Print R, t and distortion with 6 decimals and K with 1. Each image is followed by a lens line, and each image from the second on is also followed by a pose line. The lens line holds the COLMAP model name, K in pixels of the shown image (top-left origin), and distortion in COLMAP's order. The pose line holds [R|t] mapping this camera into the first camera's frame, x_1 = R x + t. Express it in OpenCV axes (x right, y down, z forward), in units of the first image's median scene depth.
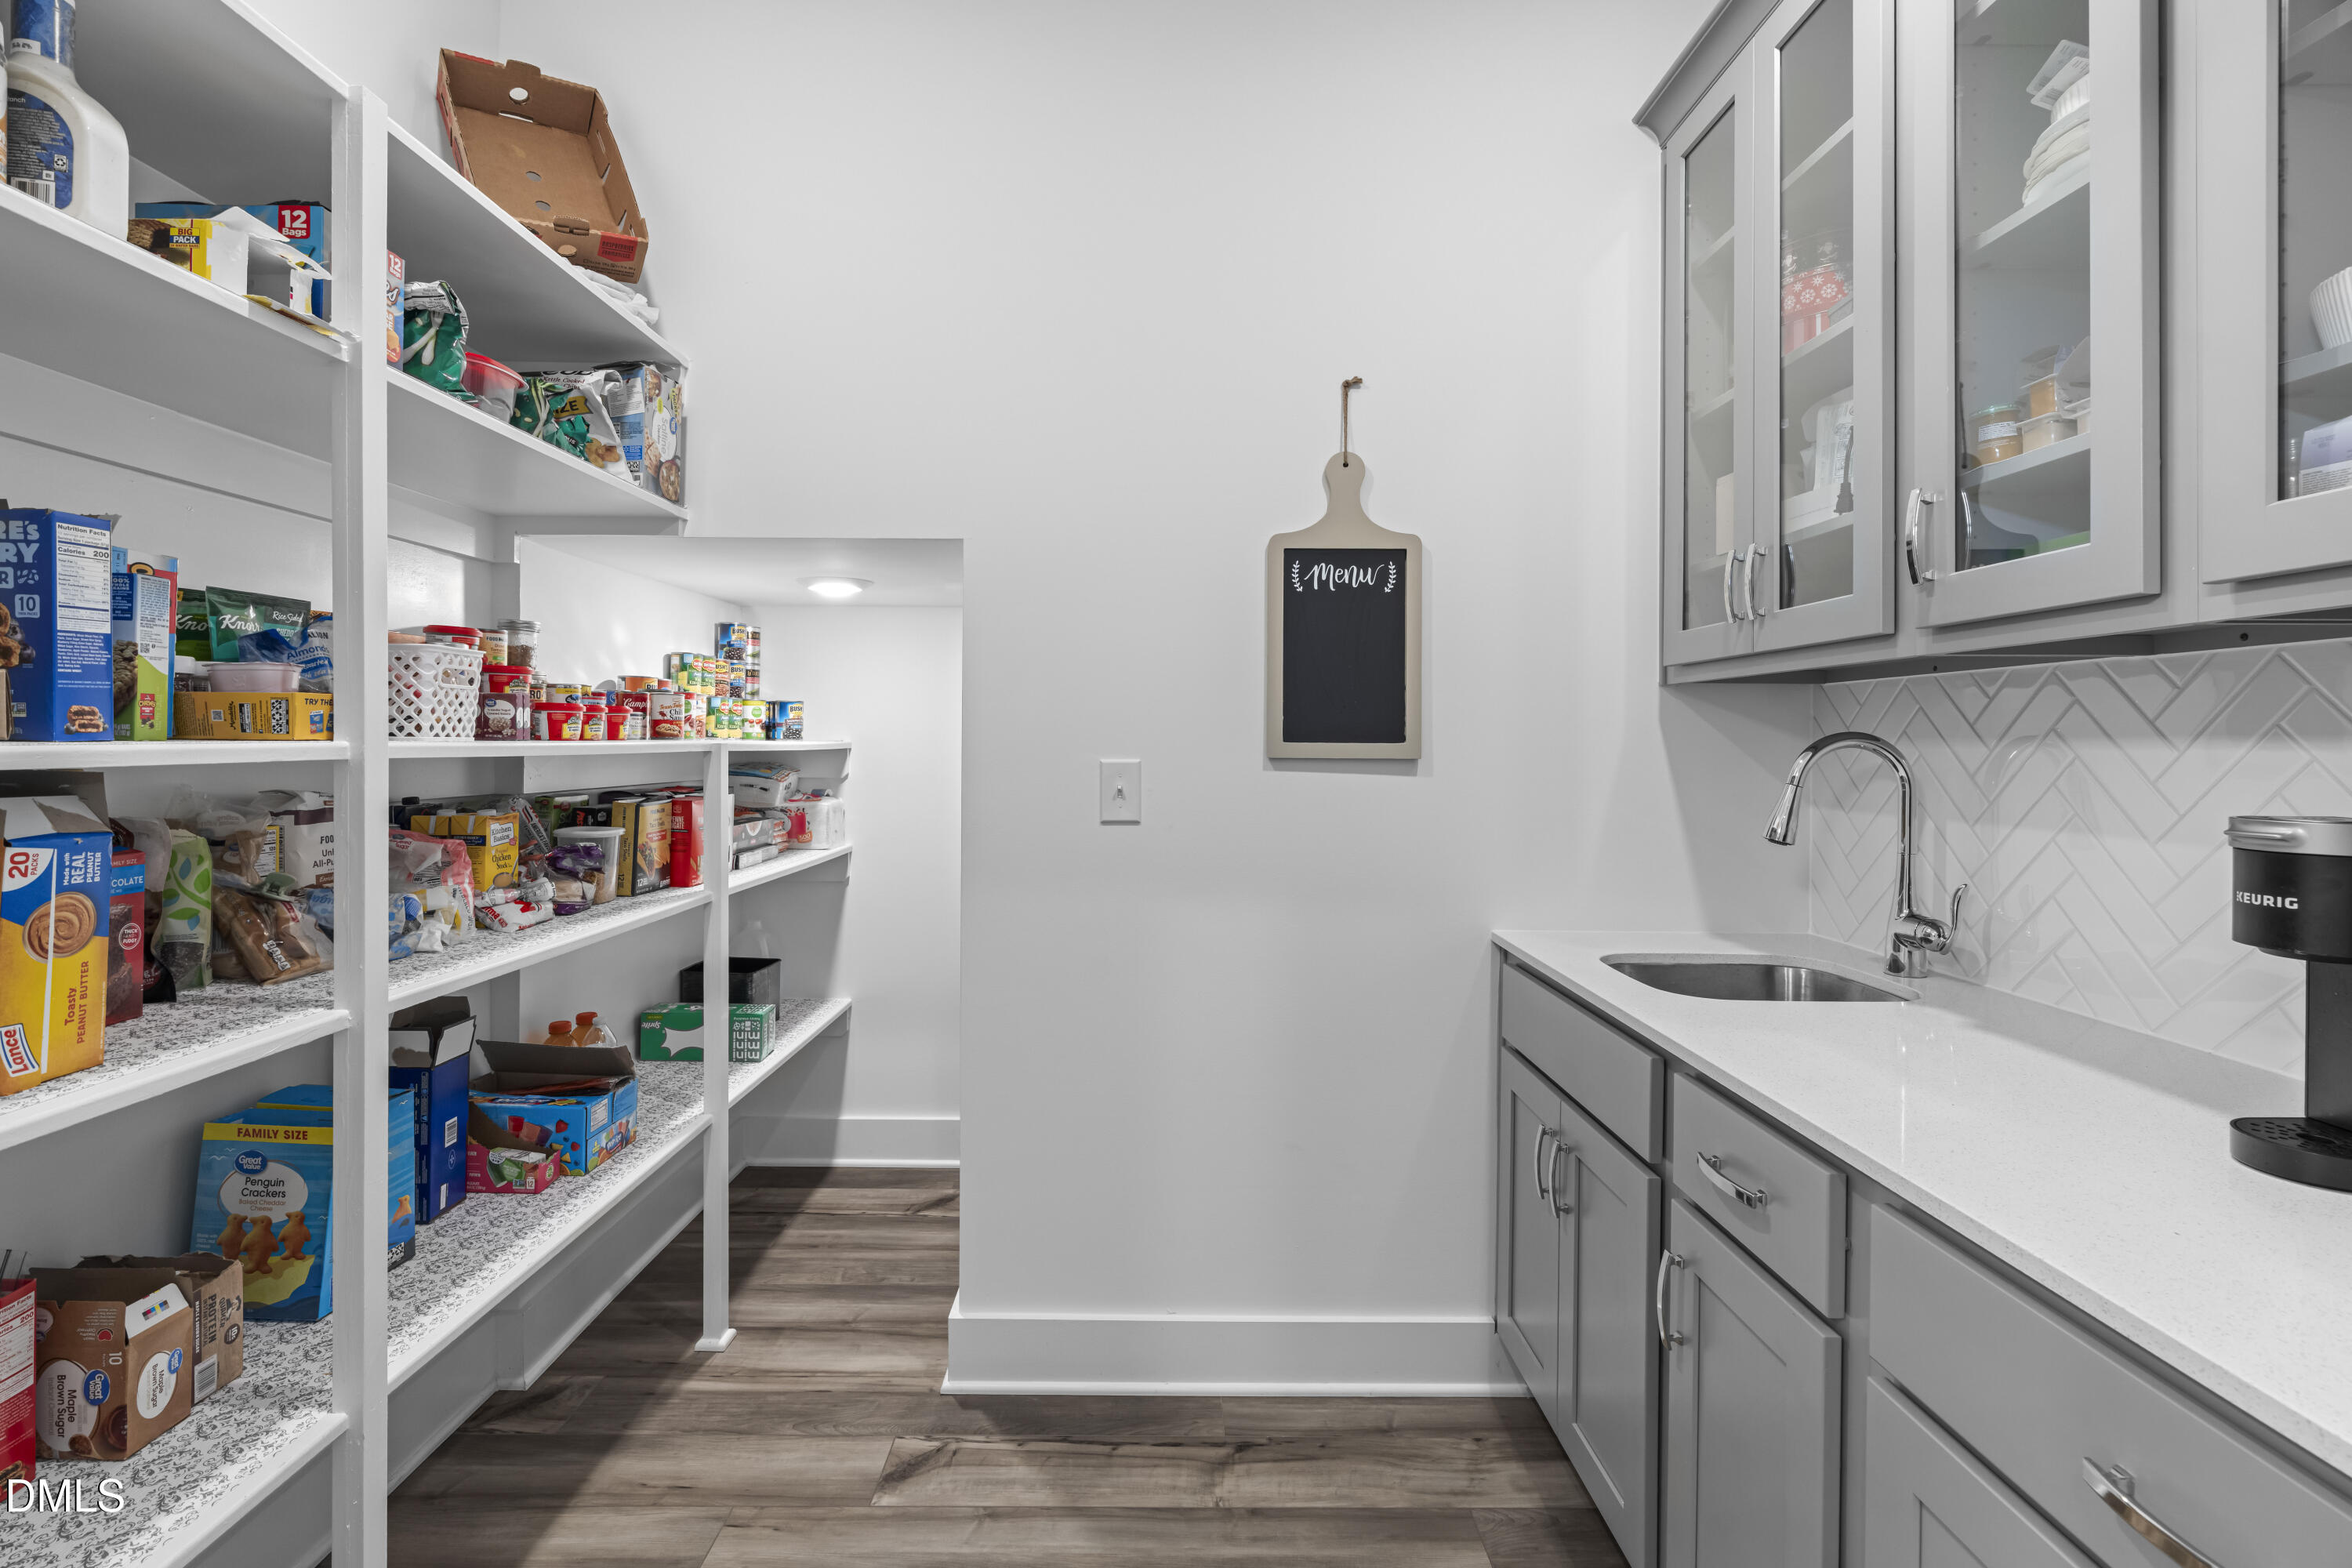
lens RADIAL K [[1063.4, 0, 1174.8], [0, 1063.4, 739.8], [0, 0, 1]] dist [-0.000697, -0.000020]
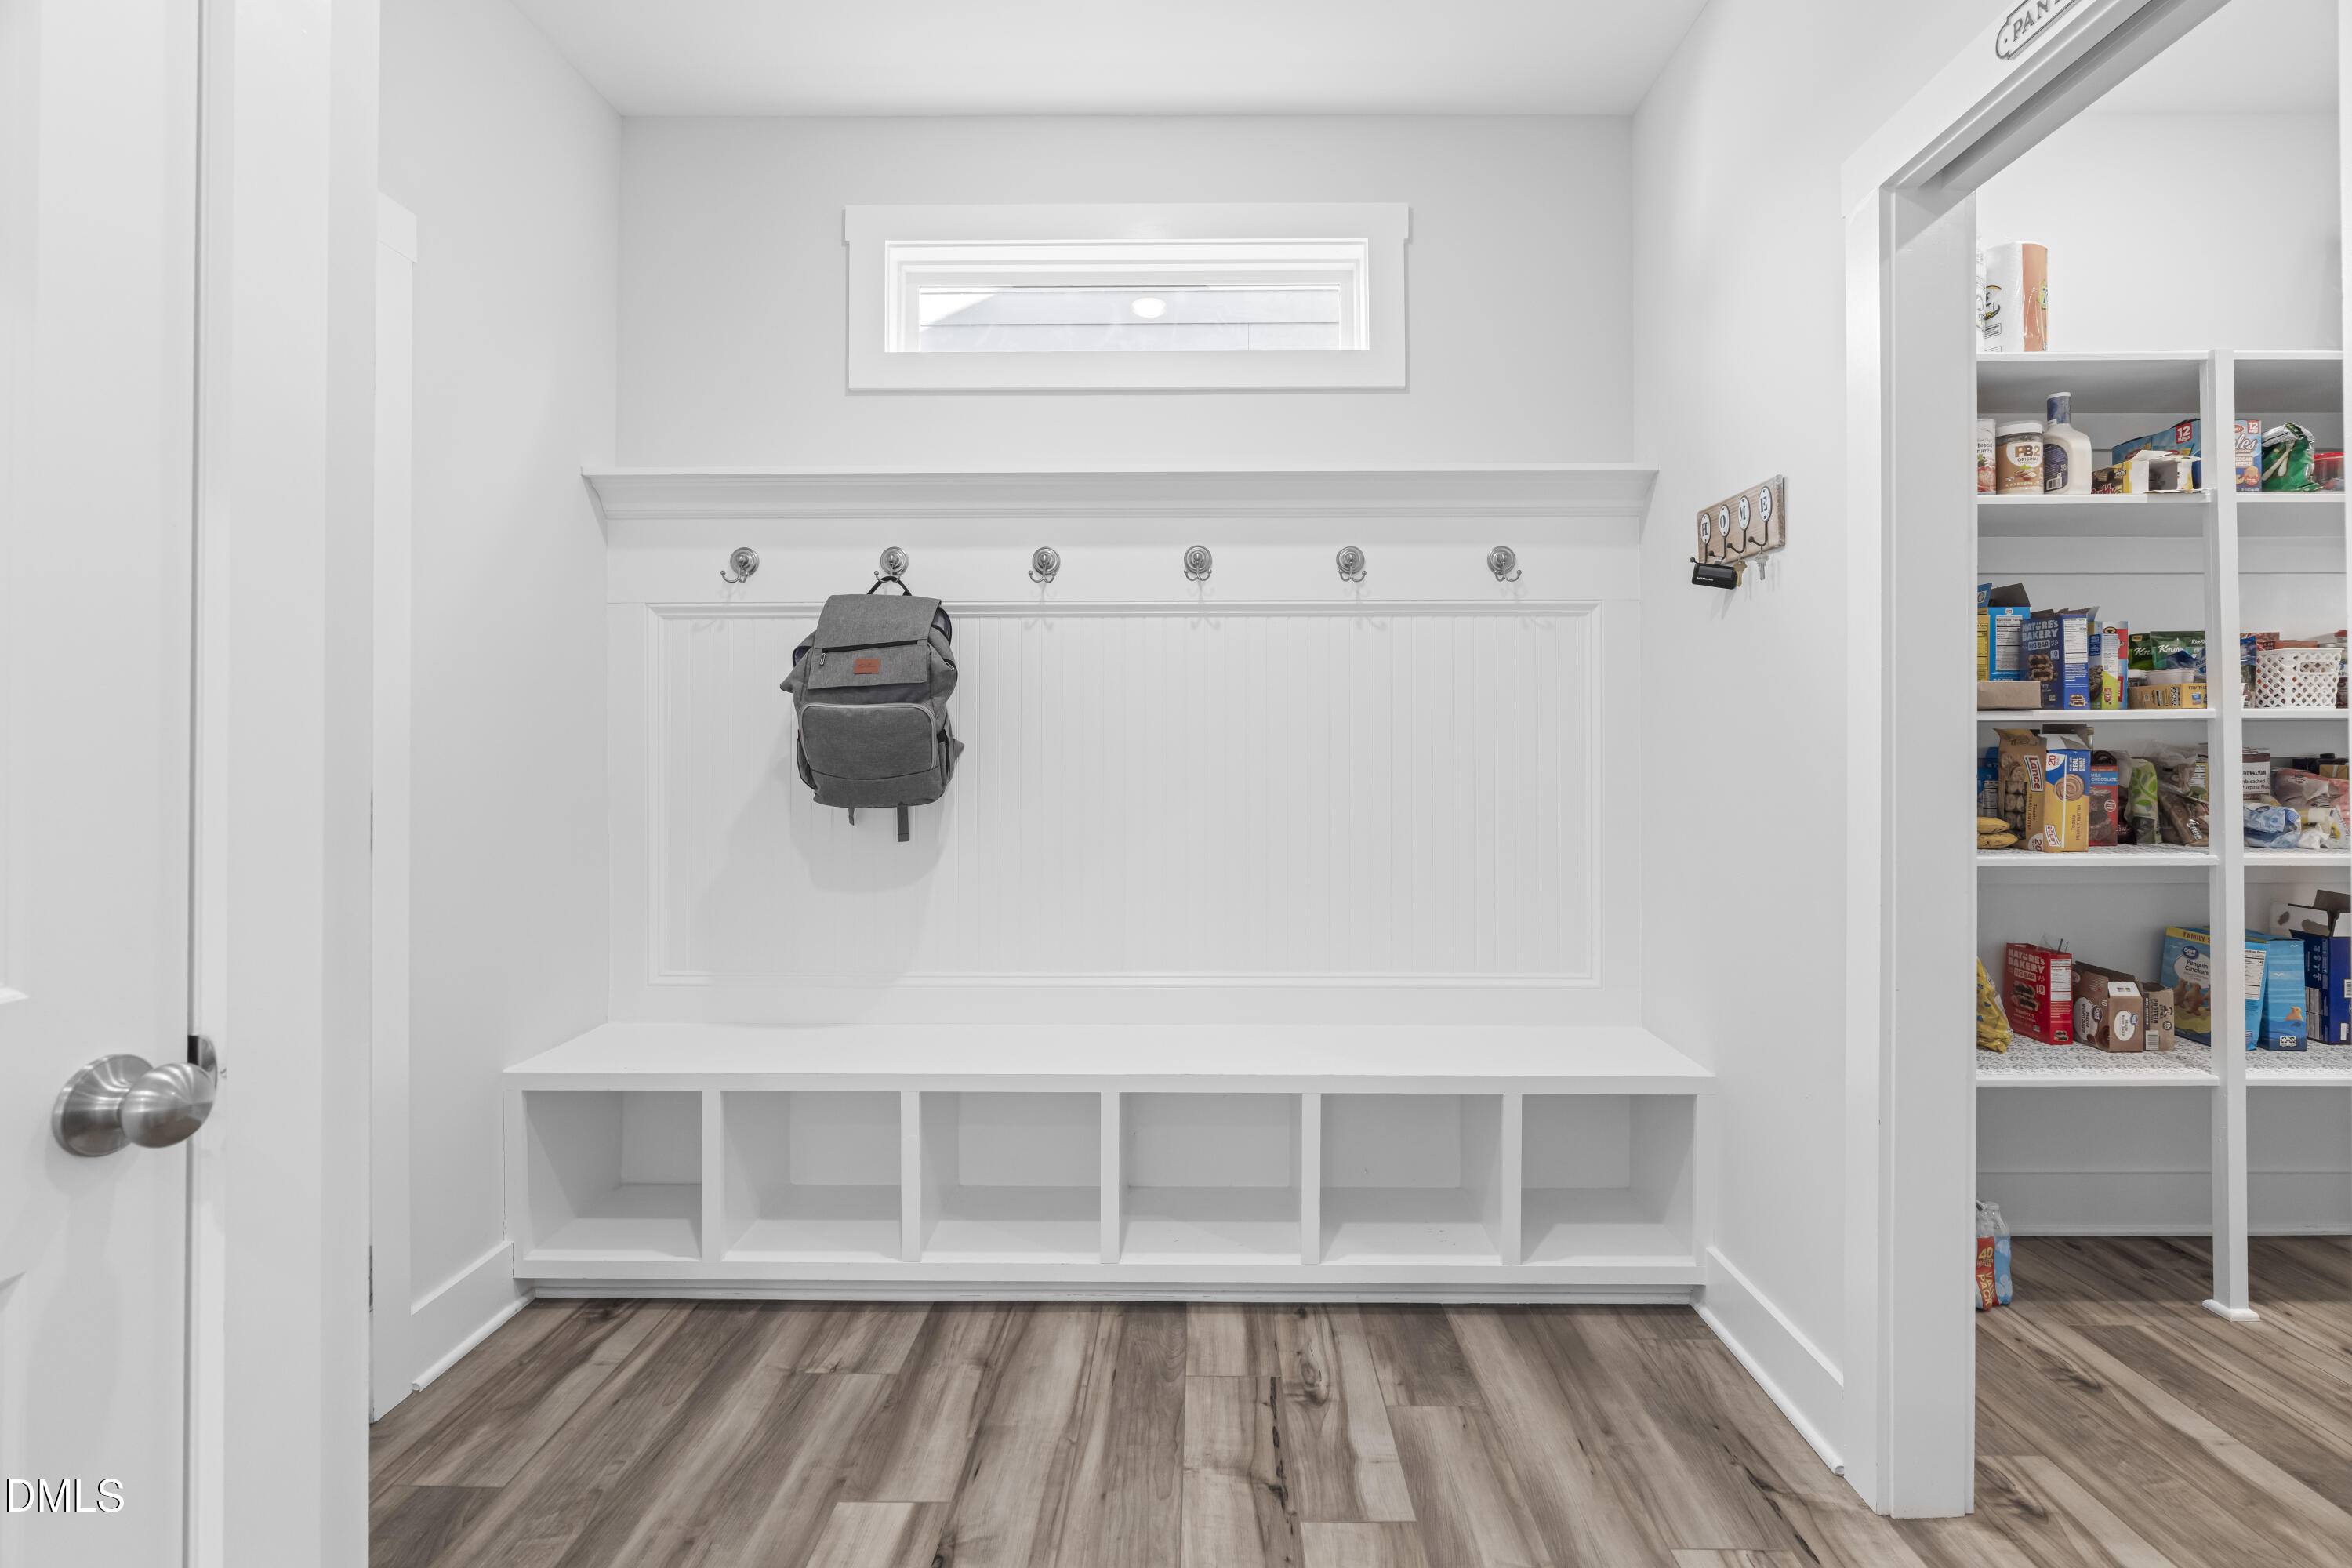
lens RADIAL K [[1063.4, 0, 1195.9], [0, 1063.4, 744.8], [0, 0, 1]] dist [-0.000697, -0.000020]
pose [[-0.017325, -0.010505, -0.999795, 1.089667], [0.003746, 0.999937, -0.010571, 0.077823], [0.999843, -0.003928, -0.017285, -0.727232]]
